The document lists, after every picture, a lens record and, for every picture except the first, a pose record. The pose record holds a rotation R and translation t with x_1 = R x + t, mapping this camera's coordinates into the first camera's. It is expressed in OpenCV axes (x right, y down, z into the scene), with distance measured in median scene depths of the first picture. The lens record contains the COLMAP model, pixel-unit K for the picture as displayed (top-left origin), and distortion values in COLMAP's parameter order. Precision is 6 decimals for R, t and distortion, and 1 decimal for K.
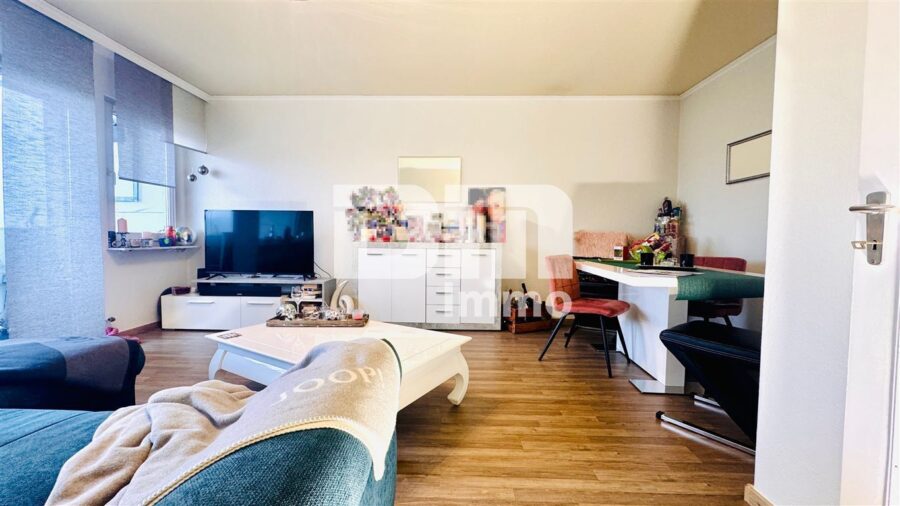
lens RADIAL K [[356.7, 0, 451.5], [0, 356.7, 253.7], [0, 0, 1]] dist [-0.006814, 0.000352]
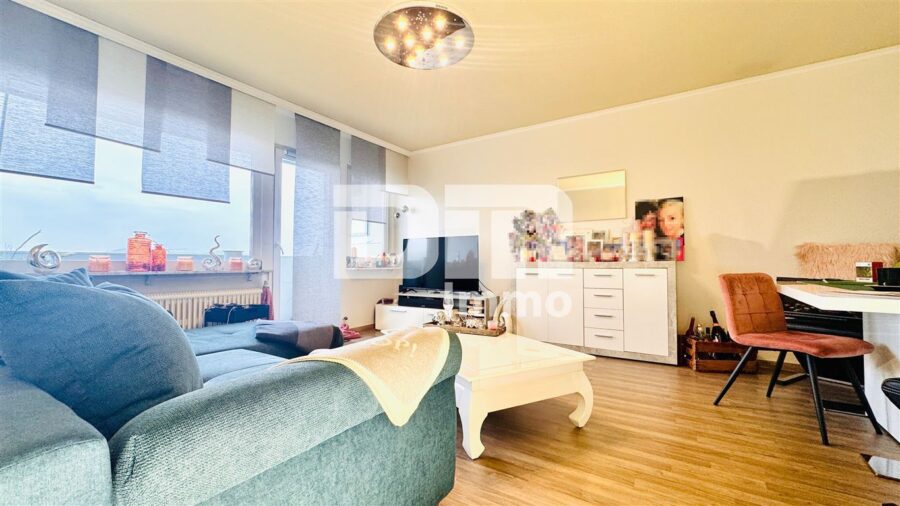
lens RADIAL K [[356.7, 0, 449.9], [0, 356.7, 252.4], [0, 0, 1]] dist [-0.006814, 0.000352]
pose [[0.852904, -0.027666, -0.521334, 0.138771], [-0.012948, 0.997167, -0.074101, 0.021406], [0.521907, 0.069951, 0.850130, -0.010712]]
